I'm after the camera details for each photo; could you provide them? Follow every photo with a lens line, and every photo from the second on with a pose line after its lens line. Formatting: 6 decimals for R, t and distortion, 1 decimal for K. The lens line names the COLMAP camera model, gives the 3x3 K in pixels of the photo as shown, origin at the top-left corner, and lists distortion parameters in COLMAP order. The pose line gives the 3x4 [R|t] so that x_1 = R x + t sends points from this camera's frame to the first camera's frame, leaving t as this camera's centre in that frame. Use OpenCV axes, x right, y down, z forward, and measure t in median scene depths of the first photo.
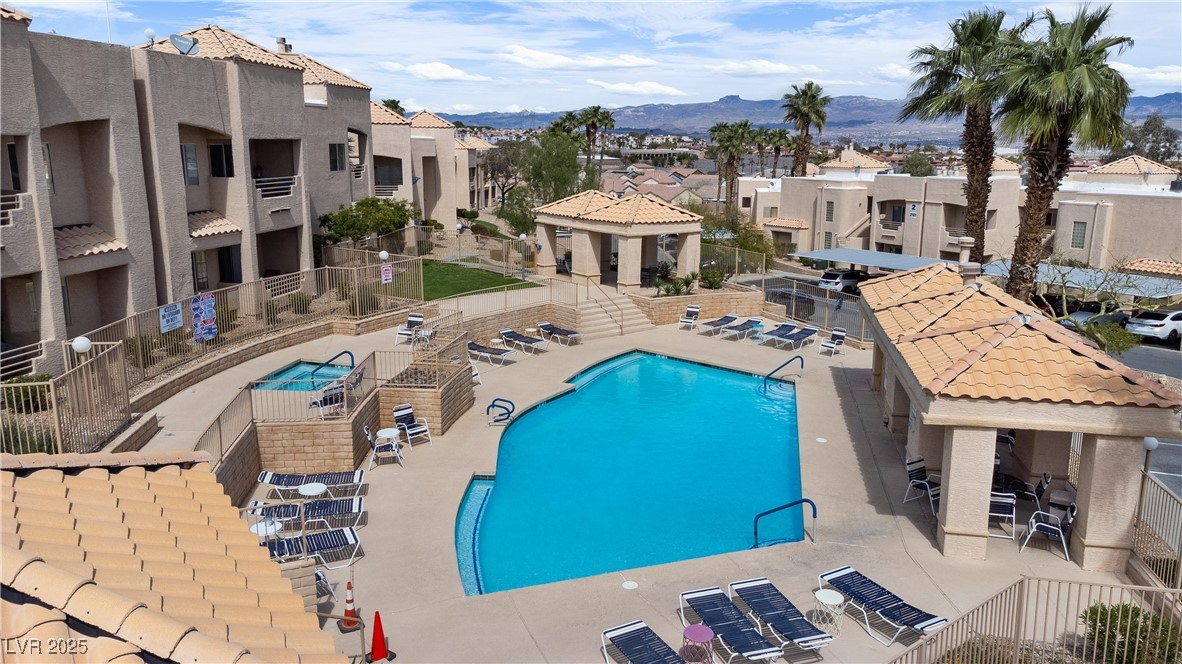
lens RADIAL K [[881.3, 0, 591.2], [0, 881.3, 327.6], [0, 0, 1]] dist [0.035333, 0.011365]
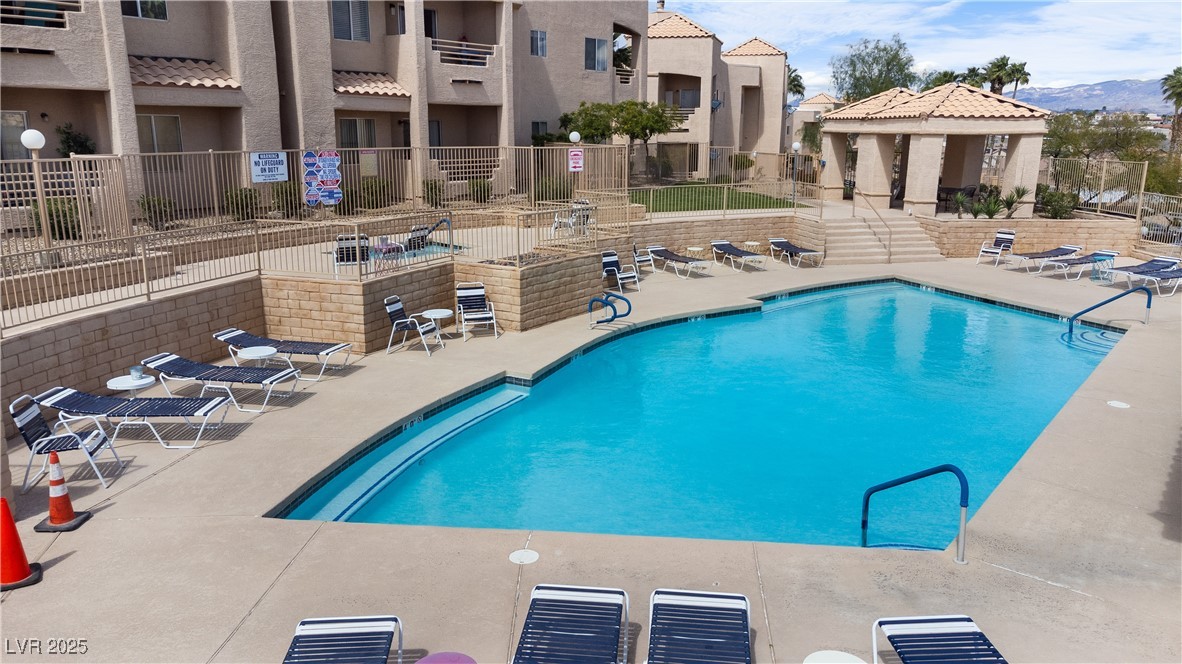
lens RADIAL K [[881.3, 0, 588.2], [0, 881.3, 329.5], [0, 0, 1]] dist [0.035333, 0.011365]
pose [[0.901674, 0.096409, -0.421531, 0.151994], [-0.089135, 0.995333, 0.036980, 0.070609], [0.423129, 0.004230, 0.906059, 0.284587]]
